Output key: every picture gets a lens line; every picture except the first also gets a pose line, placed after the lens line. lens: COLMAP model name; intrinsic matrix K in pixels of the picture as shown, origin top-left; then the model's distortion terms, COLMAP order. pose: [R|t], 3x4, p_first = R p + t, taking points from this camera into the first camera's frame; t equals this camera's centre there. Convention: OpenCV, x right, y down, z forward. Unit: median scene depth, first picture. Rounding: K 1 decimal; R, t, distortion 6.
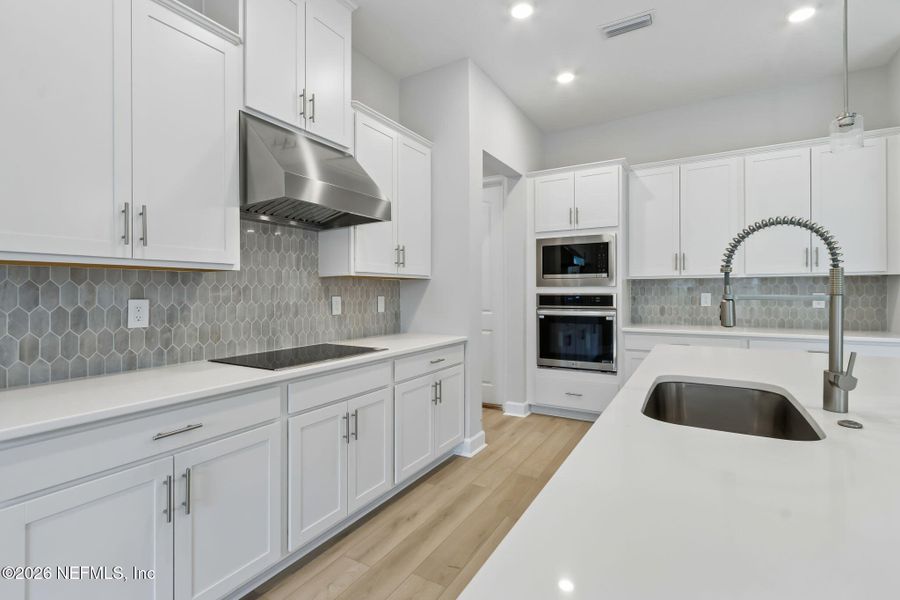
lens RADIAL K [[422.3, 0, 436.4], [0, 422.3, 291.5], [0, 0, 1]] dist [0.000659, 0.000049]
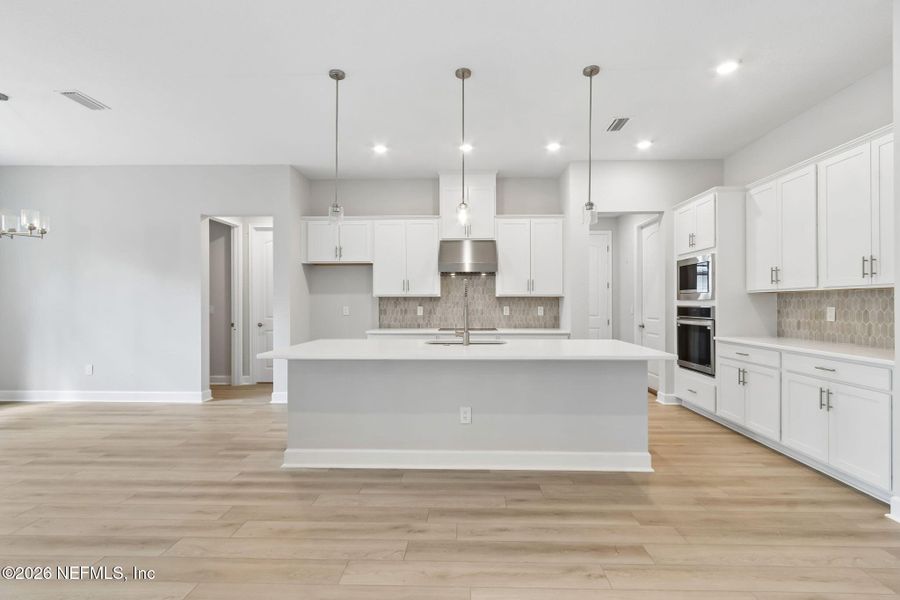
lens RADIAL K [[416.5, 0, 460.0], [0, 416.5, 302.6], [0, 0, 1]] dist [0.001789, 0.000235]
pose [[0.498209, 0.000285, -0.867057, 1.295921], [-0.000560, 1.000000, 0.000007, -0.005543], [0.867057, 0.000482, 0.498209, -0.184360]]
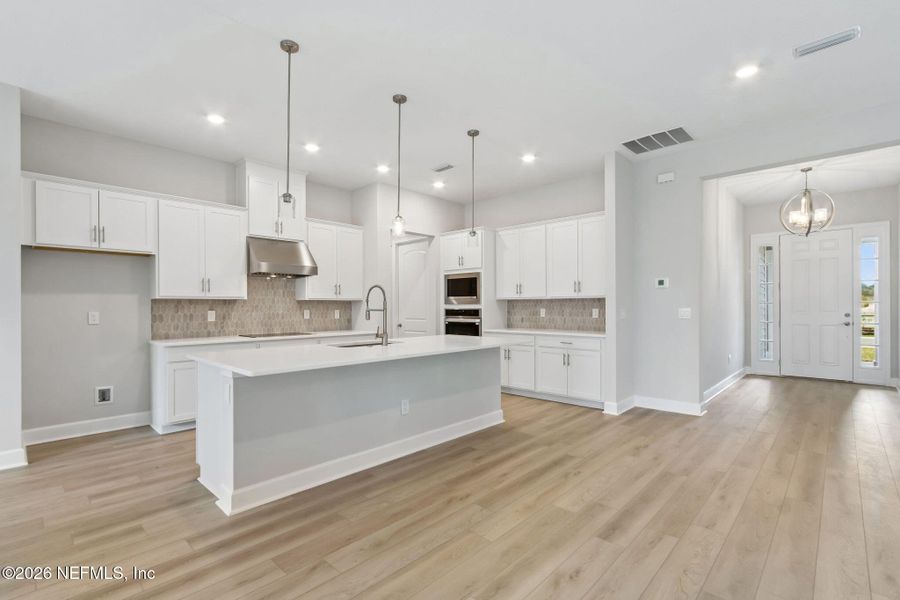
lens RADIAL K [[413.9, 0, 442.3], [0, 413.9, 306.2], [0, 0, 1]] dist [0.002282, 0.000215]
pose [[0.976251, -0.000110, -0.216642, 0.769570], [0.000169, 1.000000, 0.000252, -0.005810], [0.216642, -0.000282, 0.976251, -0.741530]]
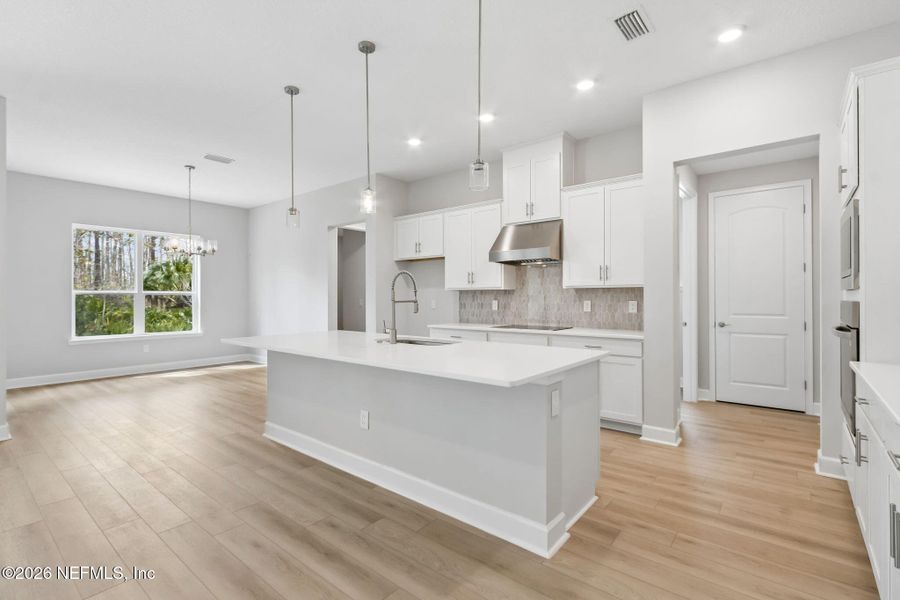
lens RADIAL K [[419.6, 0, 445.2], [0, 419.6, 296.9], [0, 0, 1]] dist [-0.000671, -0.000094]
pose [[-0.143773, 0.002277, -0.989608, 1.322959], [0.004178, 0.999990, 0.001694, -0.006118], [0.989602, -0.003891, -0.143781, 0.641259]]
